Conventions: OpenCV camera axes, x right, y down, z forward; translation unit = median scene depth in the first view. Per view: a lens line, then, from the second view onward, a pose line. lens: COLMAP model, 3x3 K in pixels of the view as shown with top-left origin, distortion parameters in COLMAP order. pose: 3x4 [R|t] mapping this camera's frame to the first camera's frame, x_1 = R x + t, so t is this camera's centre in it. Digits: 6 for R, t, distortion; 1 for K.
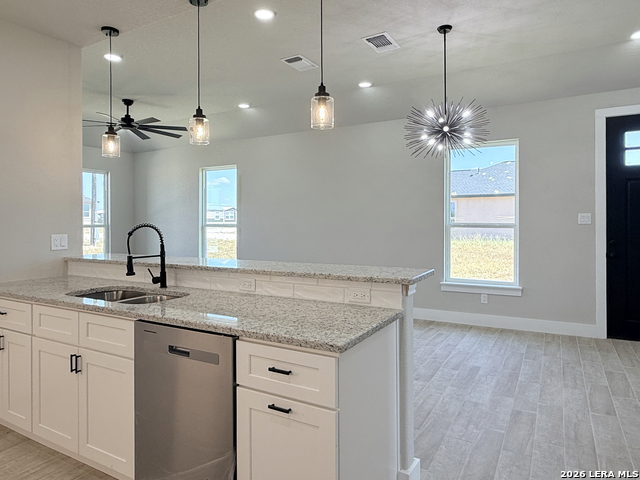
lens RADIAL K [[417.8, 0, 311.4], [0, 417.8, 228.3], [0, 0, 1]] dist [-0.010156, 0.004426]
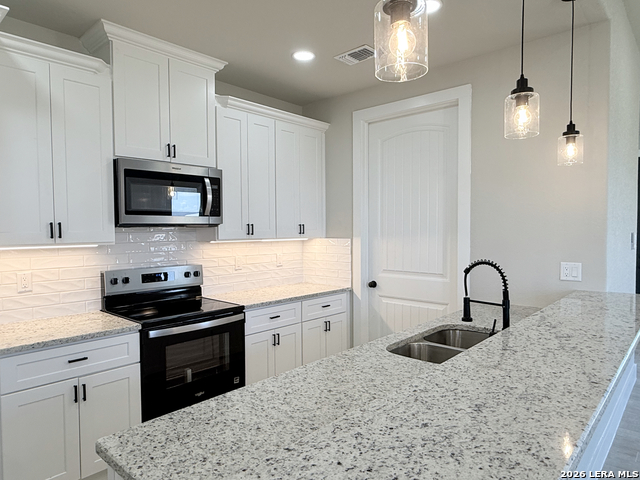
lens RADIAL K [[417.8, 0, 315.8], [0, 417.8, 242.4], [0, 0, 1]] dist [-0.010156, 0.004426]
pose [[-0.212641, 0.038784, -0.976360, 0.270378], [-0.010812, 0.999057, 0.042040, -0.046851], [0.977071, 0.019496, -0.212021, 0.564247]]
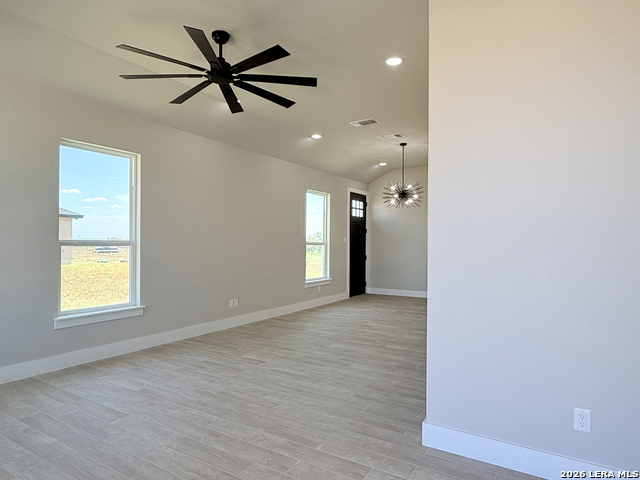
lens RADIAL K [[417.8, 0, 317.4], [0, 417.8, 240.8], [0, 0, 1]] dist [-0.010156, 0.004426]
pose [[0.028311, 0.006453, 0.999578, -1.609085], [0.009382, 0.999933, -0.006721, -0.007633], [-0.999555, 0.009568, 0.028249, 1.283054]]
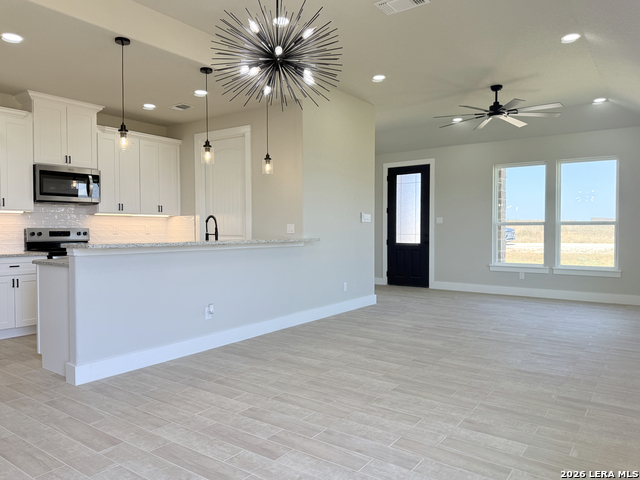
lens RADIAL K [[460.4, 0, 319.9], [0, 460.4, 239.6], [0, 0, 1]] dist [0.058261, -0.078252]
pose [[-0.089736, 0.029830, -0.995519, 0.972301], [-0.016022, 0.999379, 0.031390, 0.015274], [0.995837, 0.018767, -0.089202, 1.067444]]
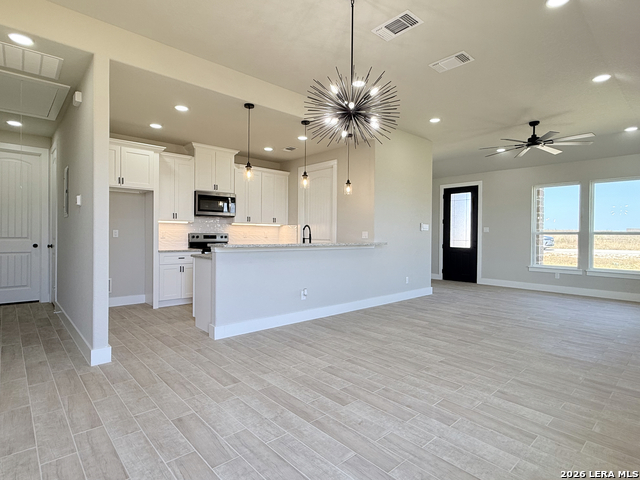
lens RADIAL K [[340.7, 0, 321.4], [0, 340.7, 237.3], [0, 0, 1]] dist [-0.002274, 0.000723]
pose [[-0.290353, 0.011072, -0.956856, 0.966922], [-0.025003, 0.999504, 0.019152, 0.013838], [0.956593, 0.029485, -0.289932, 1.087278]]
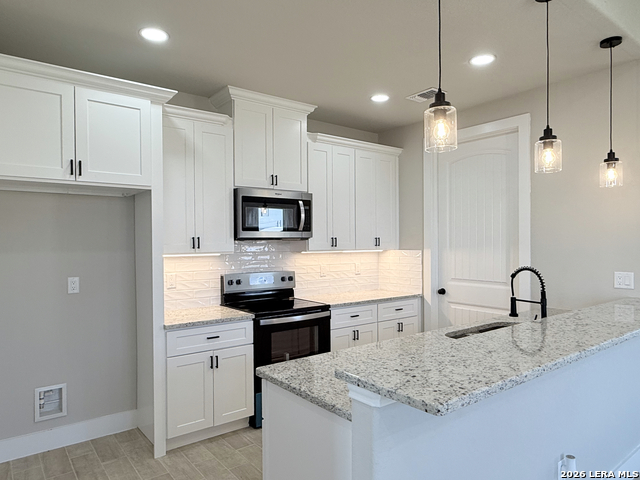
lens RADIAL K [[417.8, 0, 316.7], [0, 417.8, 244.5], [0, 0, 1]] dist [-0.010156, 0.004426]
pose [[-0.379159, 0.014537, -0.925217, 0.433322], [-0.008819, 0.999774, 0.019323, -0.049493], [0.925290, 0.015486, -0.378945, 0.600901]]
